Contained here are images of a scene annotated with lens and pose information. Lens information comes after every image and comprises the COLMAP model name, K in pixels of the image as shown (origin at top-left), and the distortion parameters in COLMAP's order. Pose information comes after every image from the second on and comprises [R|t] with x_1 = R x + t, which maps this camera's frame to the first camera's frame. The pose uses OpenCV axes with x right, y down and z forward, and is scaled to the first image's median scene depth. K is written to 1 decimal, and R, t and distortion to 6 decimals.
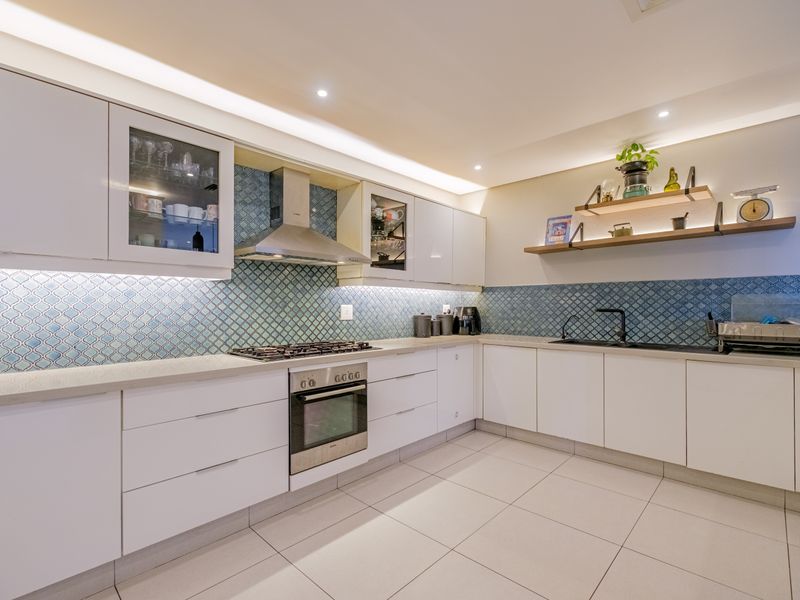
lens RADIAL K [[386.3, 0, 398.5], [0, 386.3, 303.8], [0, 0, 1]] dist [0.000570, -0.000662]
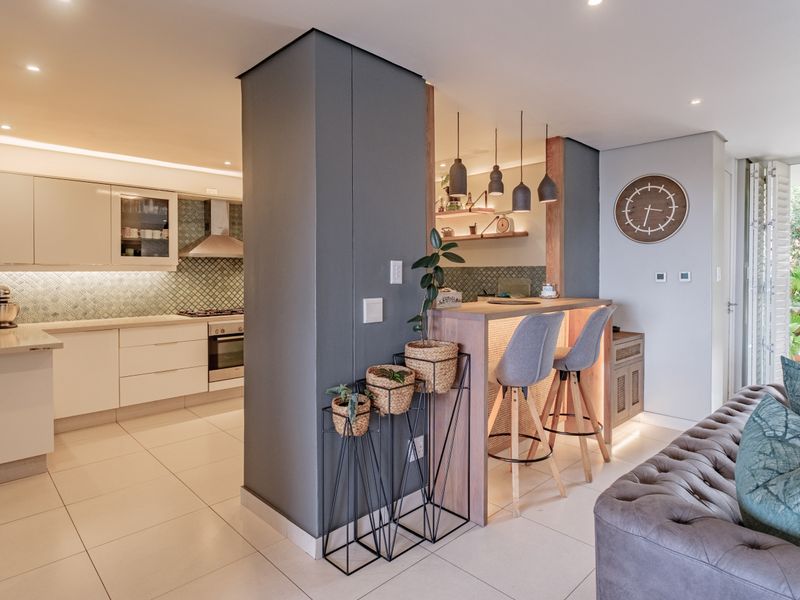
lens RADIAL K [[467.2, 0, 398.1], [0, 467.2, 275.7], [0, 0, 1]] dist [-0.002669, -0.001324]
pose [[0.998451, 0.001137, -0.055631, 0.621064], [-0.000271, 0.999879, 0.015566, -0.069403], [0.055642, -0.015526, 0.998330, -0.953142]]
